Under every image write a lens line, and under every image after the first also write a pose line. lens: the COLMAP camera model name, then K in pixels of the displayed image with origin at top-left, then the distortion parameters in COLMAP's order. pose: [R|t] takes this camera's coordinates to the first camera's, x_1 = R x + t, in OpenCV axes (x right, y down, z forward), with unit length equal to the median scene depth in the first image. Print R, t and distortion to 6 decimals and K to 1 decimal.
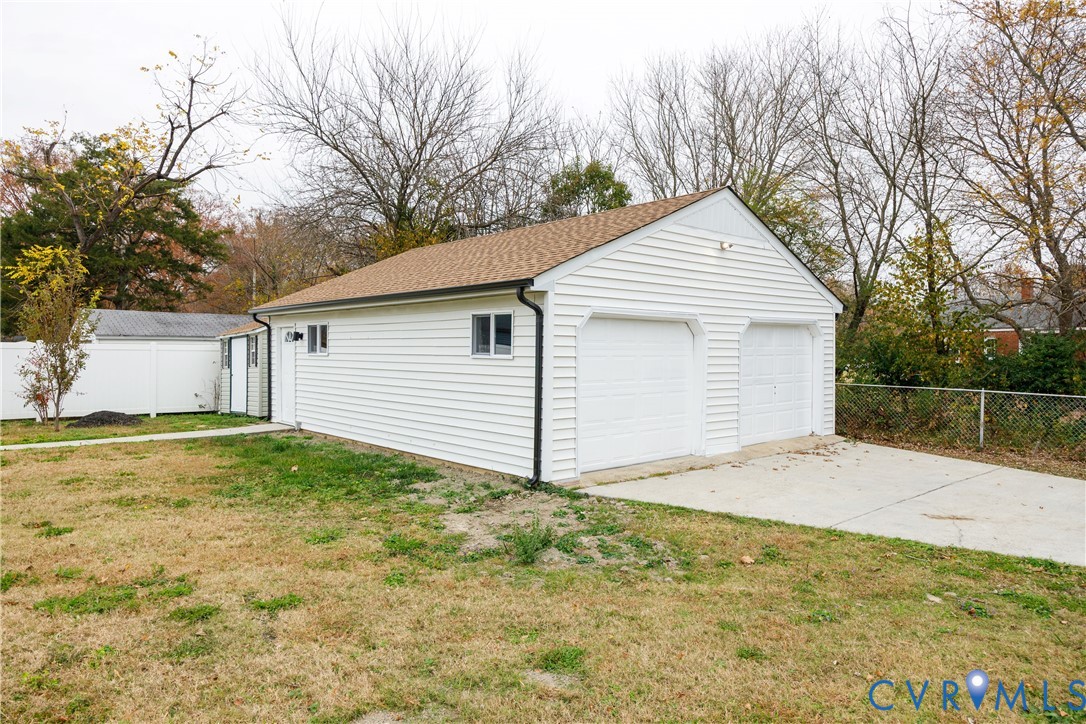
lens RADIAL K [[710.7, 0, 543.0], [0, 710.7, 362.0], [0, 0, 1]] dist [0.002255, 0.002160]
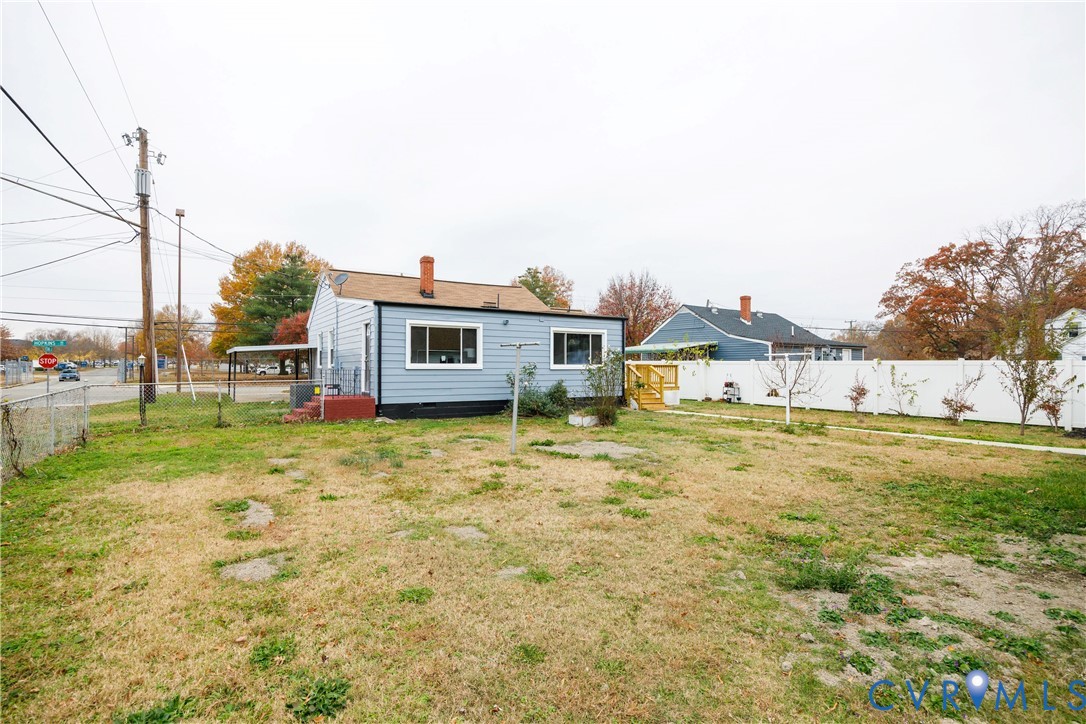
lens RADIAL K [[564.0, 0, 543.0], [0, 564.0, 362.0], [0, 0, 1]] dist [-0.000120, -0.000267]
pose [[-0.142340, -0.003001, -0.989813, 0.664144], [-0.020297, 0.999794, -0.000112, -0.001912], [0.989610, 0.020074, -0.142372, 0.690685]]
